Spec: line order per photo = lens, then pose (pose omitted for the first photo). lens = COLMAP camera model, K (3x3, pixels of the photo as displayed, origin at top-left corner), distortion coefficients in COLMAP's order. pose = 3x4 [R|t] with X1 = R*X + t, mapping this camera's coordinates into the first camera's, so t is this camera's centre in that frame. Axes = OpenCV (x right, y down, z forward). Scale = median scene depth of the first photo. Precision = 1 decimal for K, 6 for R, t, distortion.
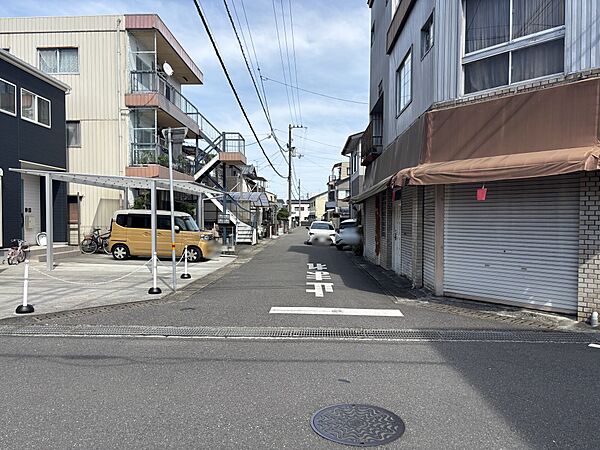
lens RADIAL K [[452.4, 0, 300.0], [0, 452.4, 225.0], [0, 0, 1]] dist [0.029933, -0.007076]
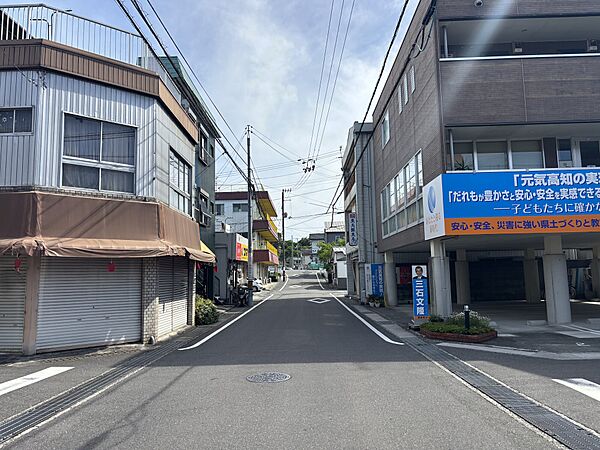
lens RADIAL K [[452.4, 0, 300.0], [0, 452.4, 225.0], [0, 0, 1]] dist [0.029933, -0.007076]
pose [[-0.011673, 0.109814, 0.993884, -0.977008], [0.038796, 0.993253, -0.109289, -0.014868], [-0.999179, 0.037283, -0.015855, 0.392643]]
